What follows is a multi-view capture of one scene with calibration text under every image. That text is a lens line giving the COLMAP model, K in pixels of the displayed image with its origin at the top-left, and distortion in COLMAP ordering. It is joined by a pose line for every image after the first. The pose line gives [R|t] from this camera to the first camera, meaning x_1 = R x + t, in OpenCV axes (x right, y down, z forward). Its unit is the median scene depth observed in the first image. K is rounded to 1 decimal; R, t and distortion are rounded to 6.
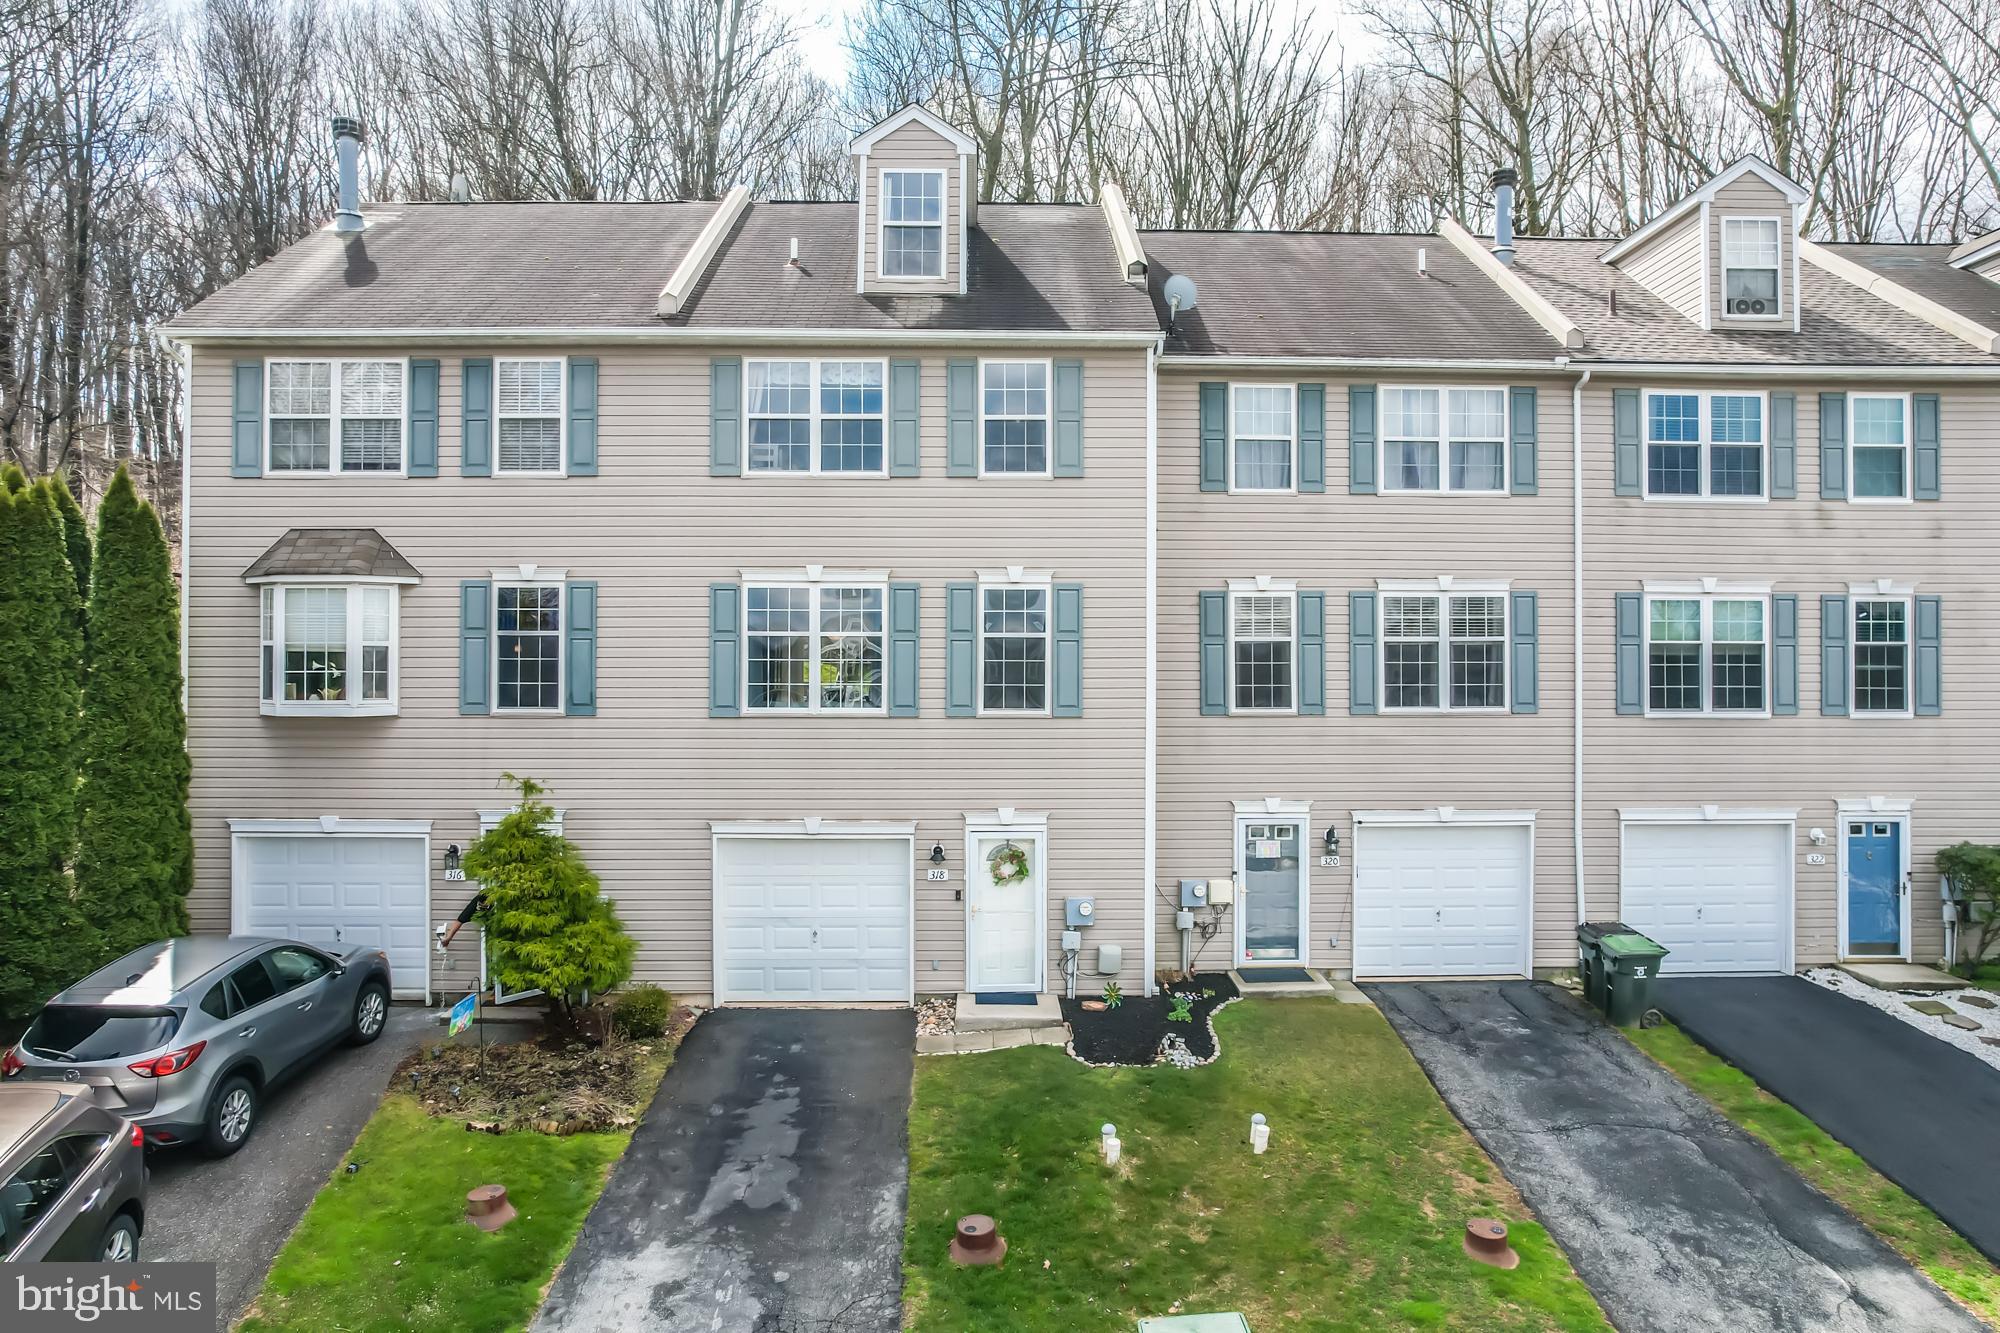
lens RADIAL K [[1332.7, 0, 1000.0], [0, 1332.7, 666.5], [0, 0, 1]] dist [-0.075779, 0.058101]
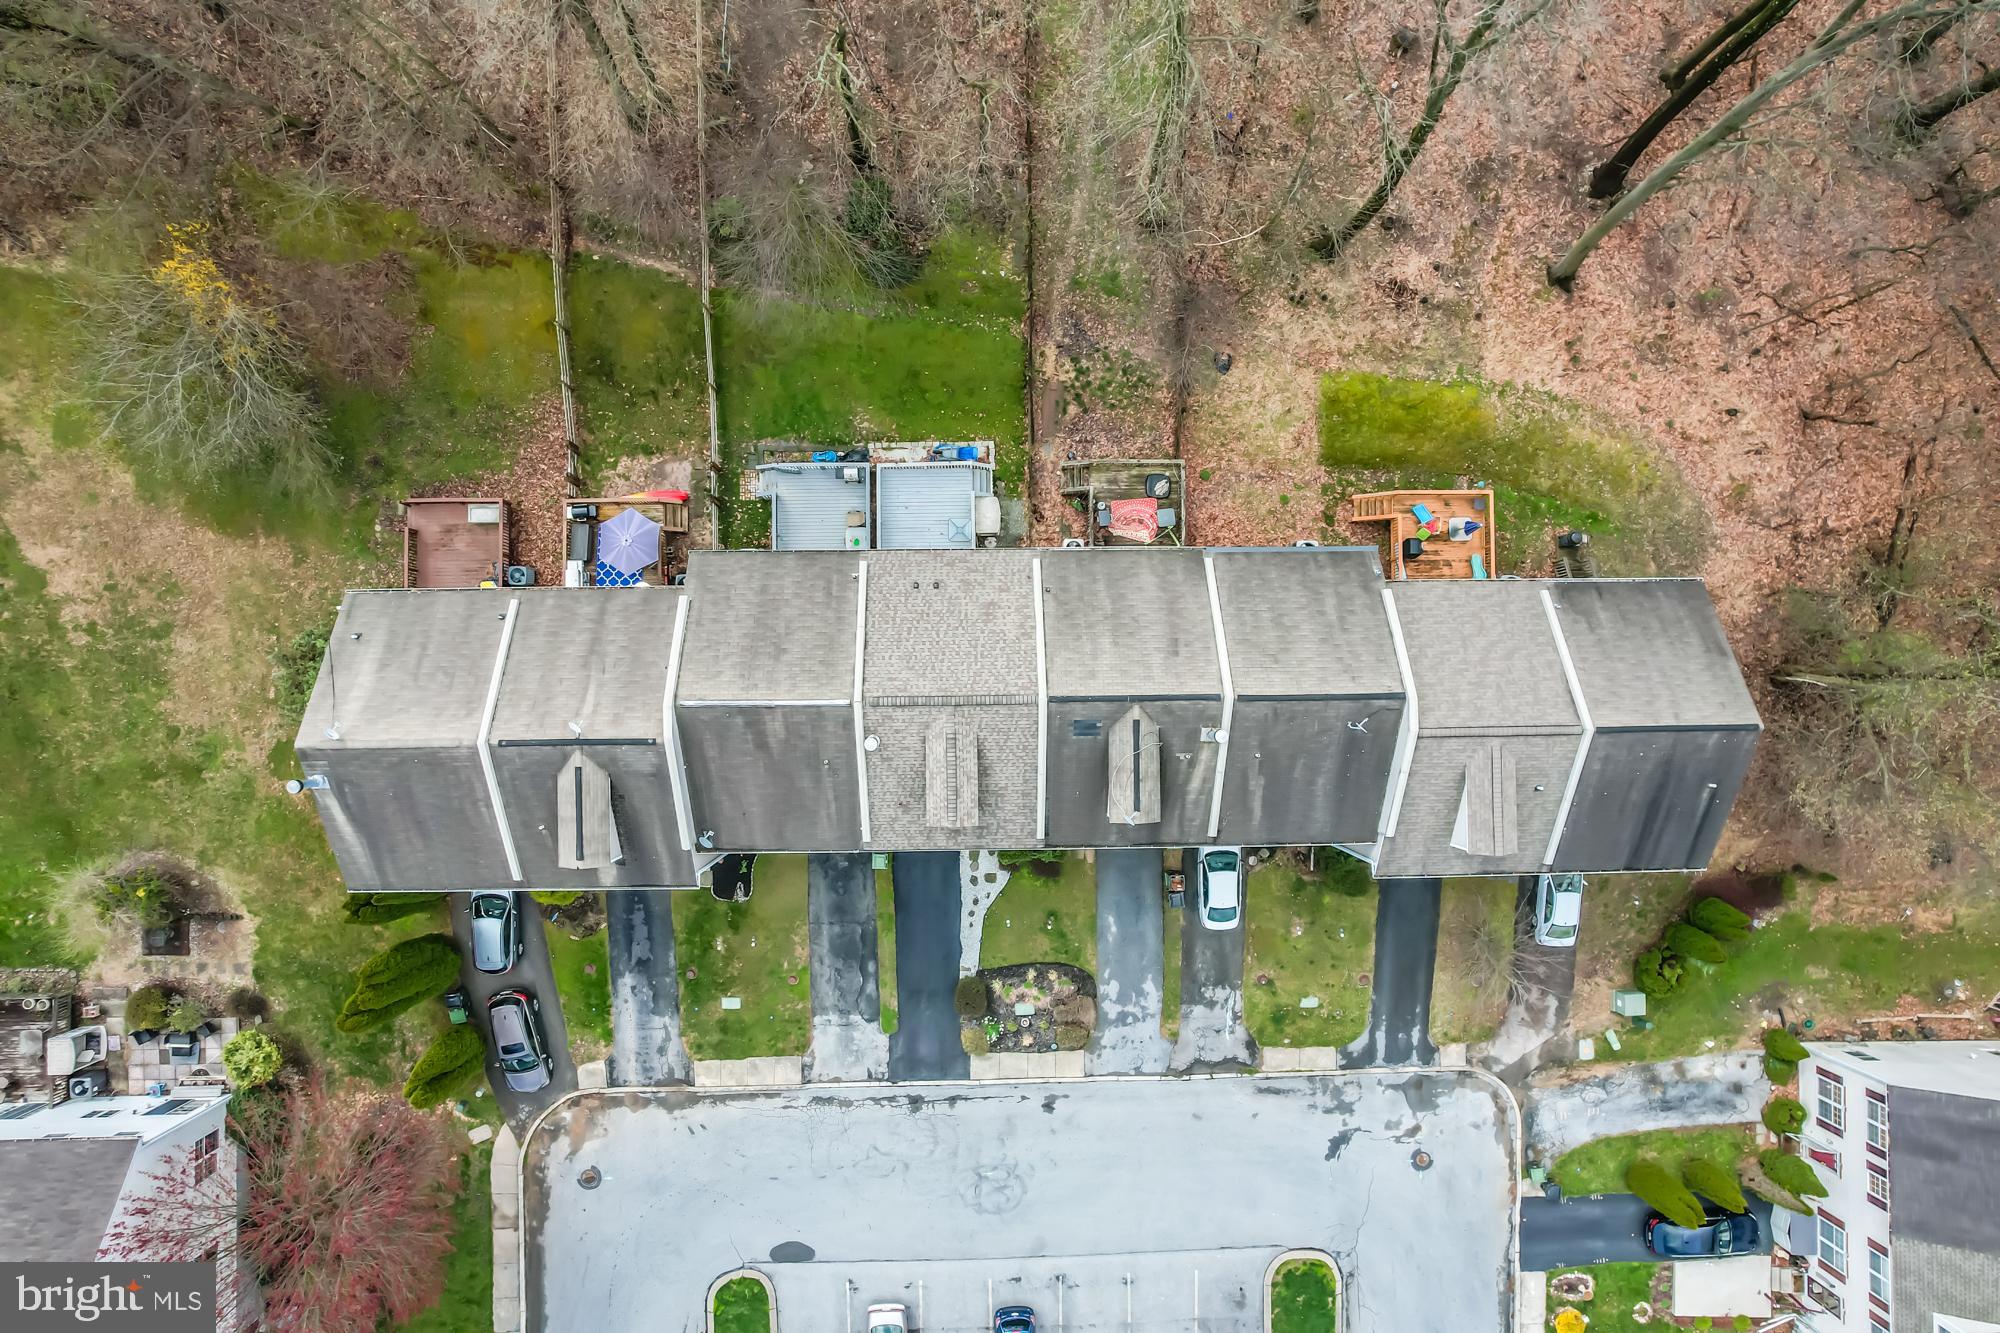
lens RADIAL K [[1310.0, 0, 997.7], [0, 1310.0, 670.8], [0, 0, 1]] dist [-0.072617, 0.051174]
pose [[0.999739, 0.006579, 0.021862, 0.684758], [-0.021859, -0.000603, 0.999761, -3.004610], [0.006590, -0.999978, -0.000459, 1.439692]]
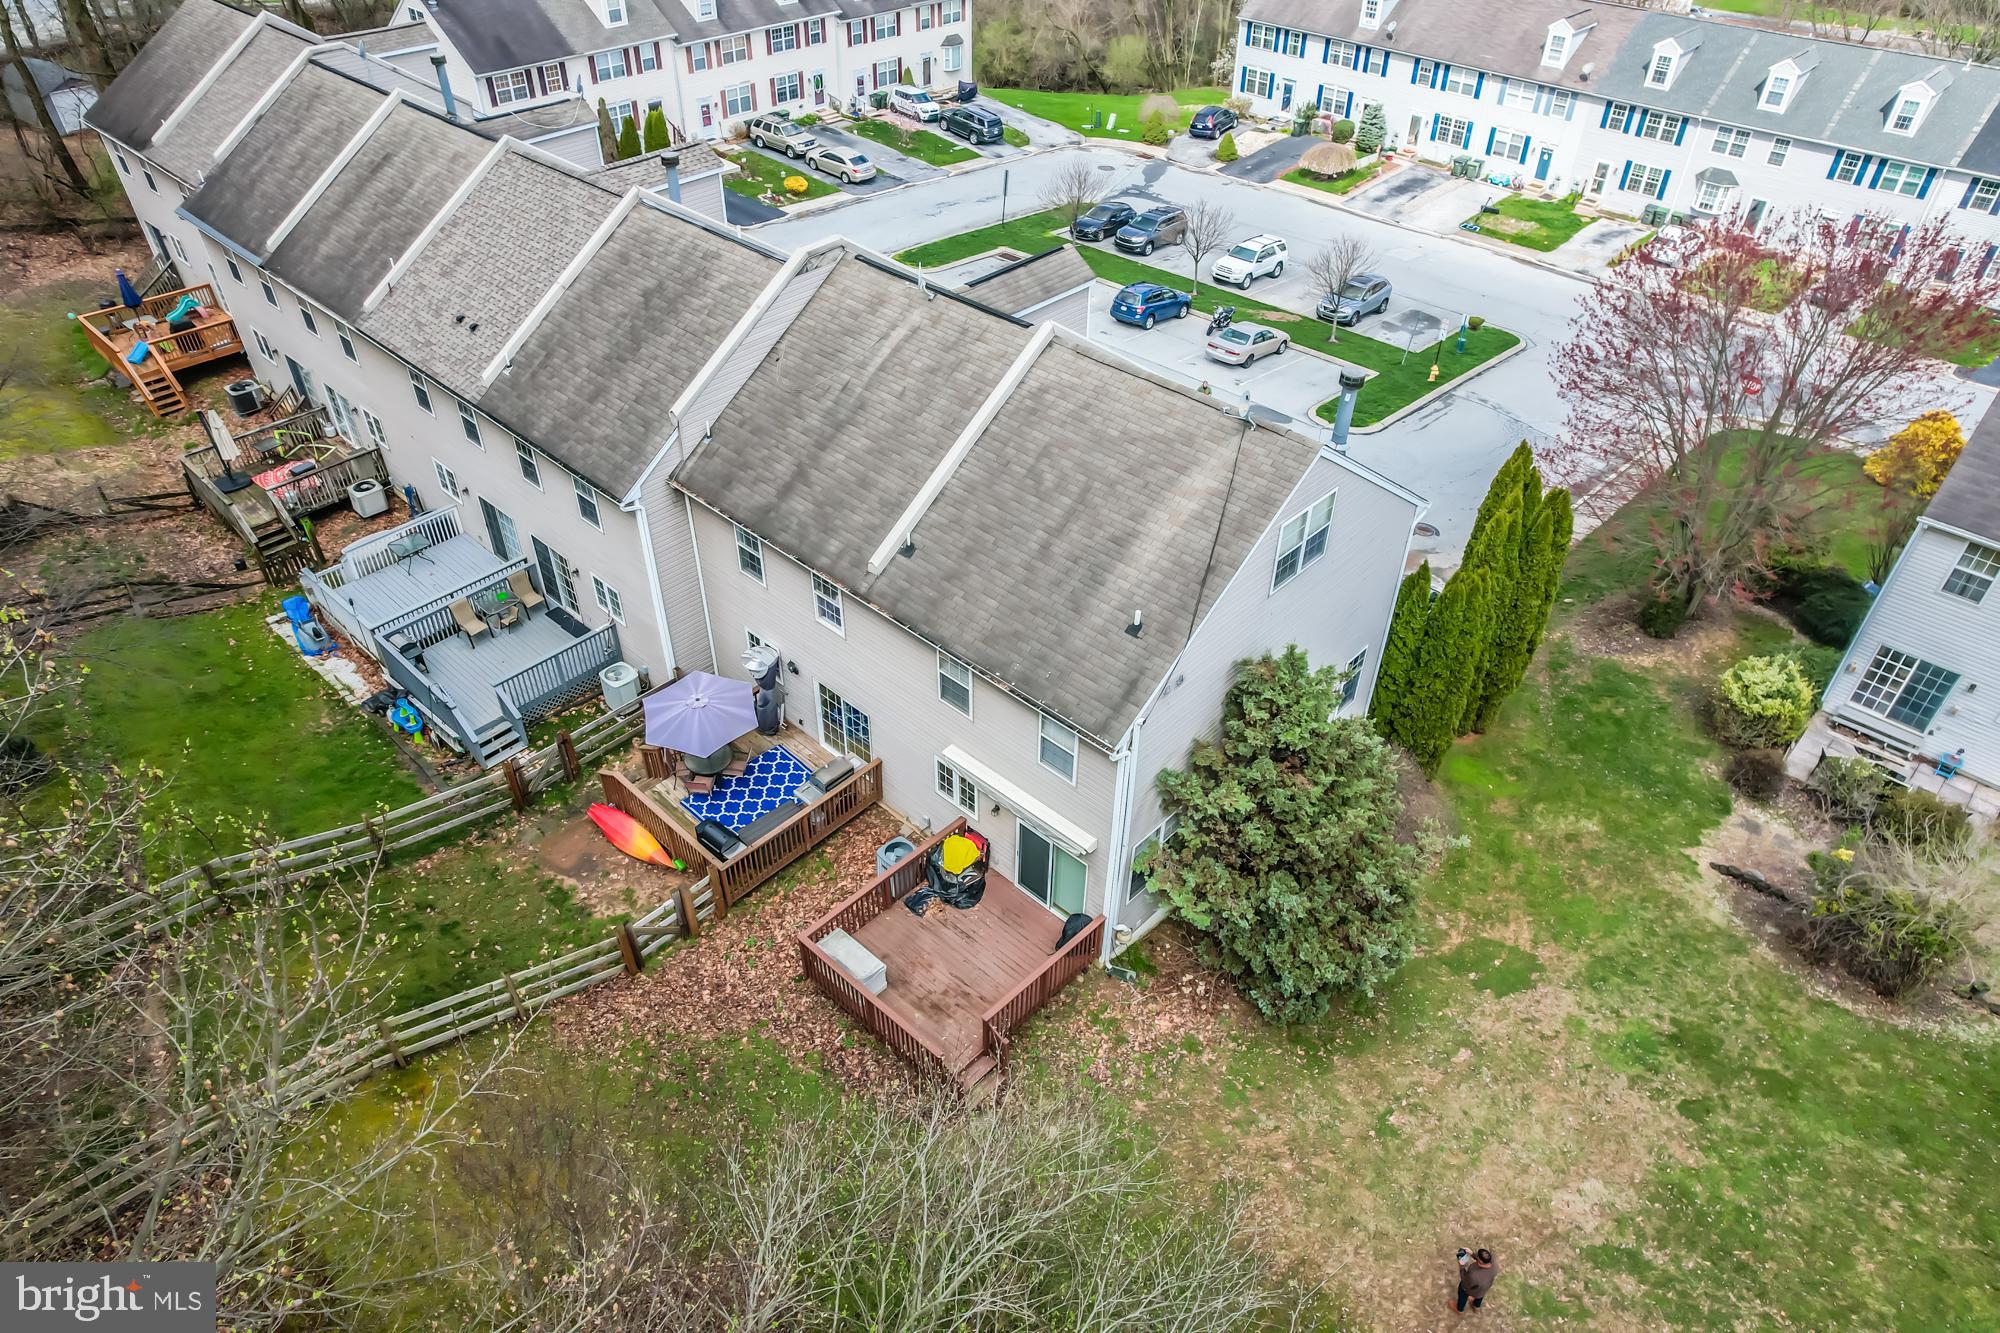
lens RADIAL K [[1310.0, 0, 997.7], [0, 1310.0, 670.8], [0, 0, 1]] dist [-0.072617, 0.051174]
pose [[-0.716459, -0.447729, 0.535000, -1.213306], [-0.021717, 0.780825, 0.624372, -1.096376], [-0.697291, 0.435718, -0.569153, 2.375000]]
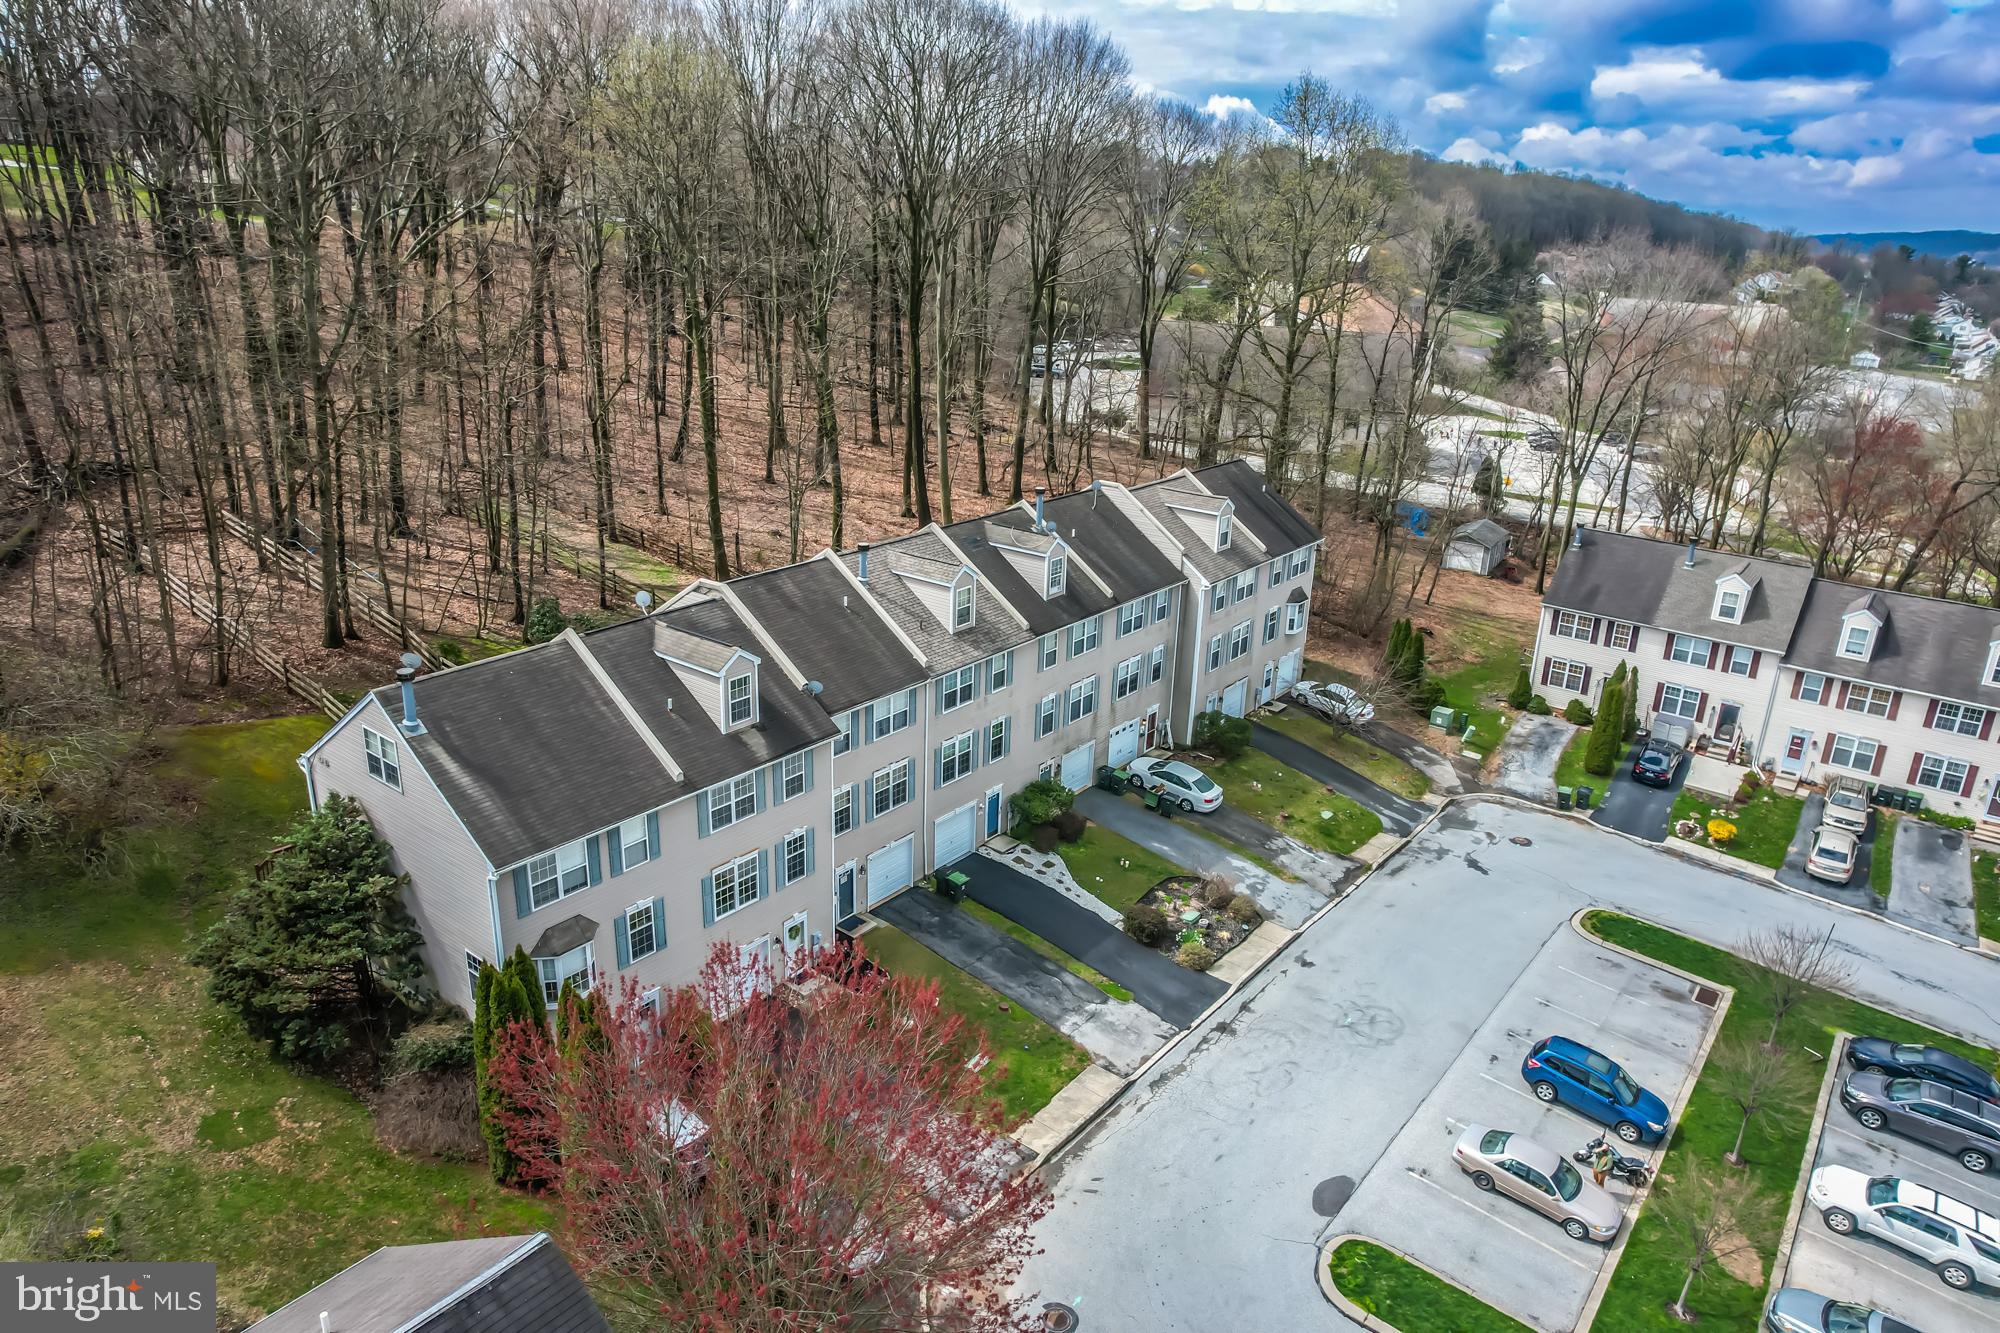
lens RADIAL K [[1310.0, 0, 997.7], [0, 1310.0, 670.8], [0, 0, 1]] dist [-0.072617, 0.051174]
pose [[0.628307, -0.246525, 0.737872, -1.510381], [-0.038229, 0.937535, 0.345785, -1.235156], [-0.777025, -0.245468, 0.579635, -0.671780]]
